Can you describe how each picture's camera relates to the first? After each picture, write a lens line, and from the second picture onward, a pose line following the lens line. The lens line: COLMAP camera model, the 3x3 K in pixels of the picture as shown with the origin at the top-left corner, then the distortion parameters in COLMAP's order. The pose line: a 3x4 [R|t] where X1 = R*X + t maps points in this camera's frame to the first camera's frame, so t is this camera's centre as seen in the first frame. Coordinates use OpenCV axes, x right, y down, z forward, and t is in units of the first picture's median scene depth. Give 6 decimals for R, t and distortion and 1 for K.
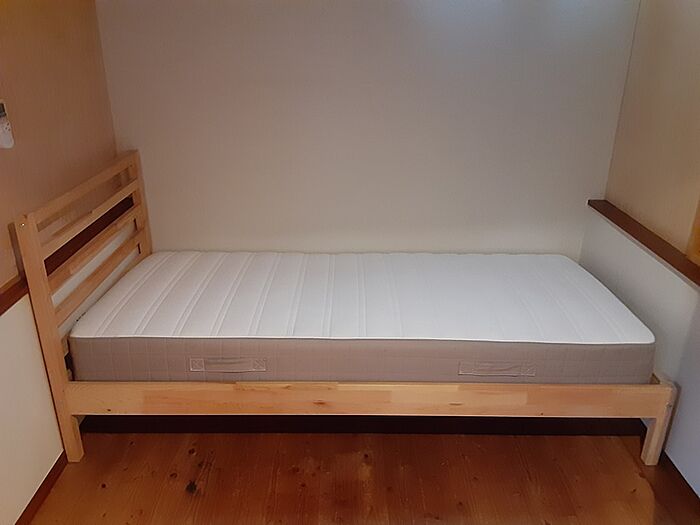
lens RADIAL K [[578.5, 0, 327.9], [0, 578.5, 274.5], [0, 0, 1]] dist [0.018665, 0.000998]
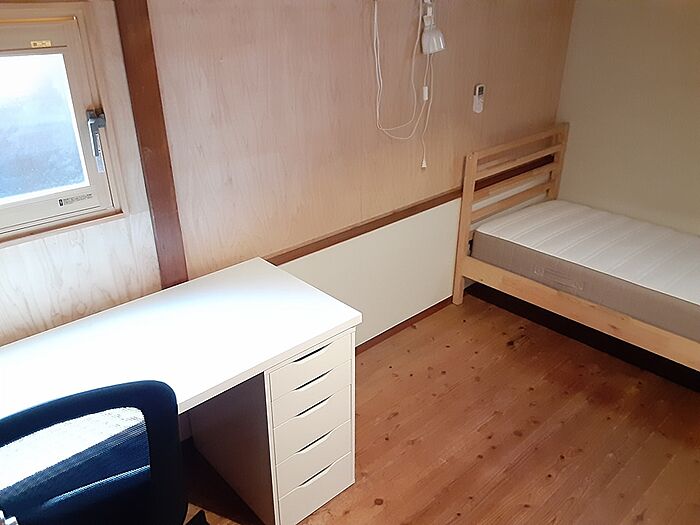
lens RADIAL K [[578.5, 0, 347.9], [0, 578.5, 261.3], [0, 0, 1]] dist [0.018665, 0.000998]
pose [[0.702829, 0.315343, -0.637644, 0.365805], [-0.278319, 0.946818, 0.161472, 0.025090], [0.654653, 0.063982, 0.753217, -0.458344]]
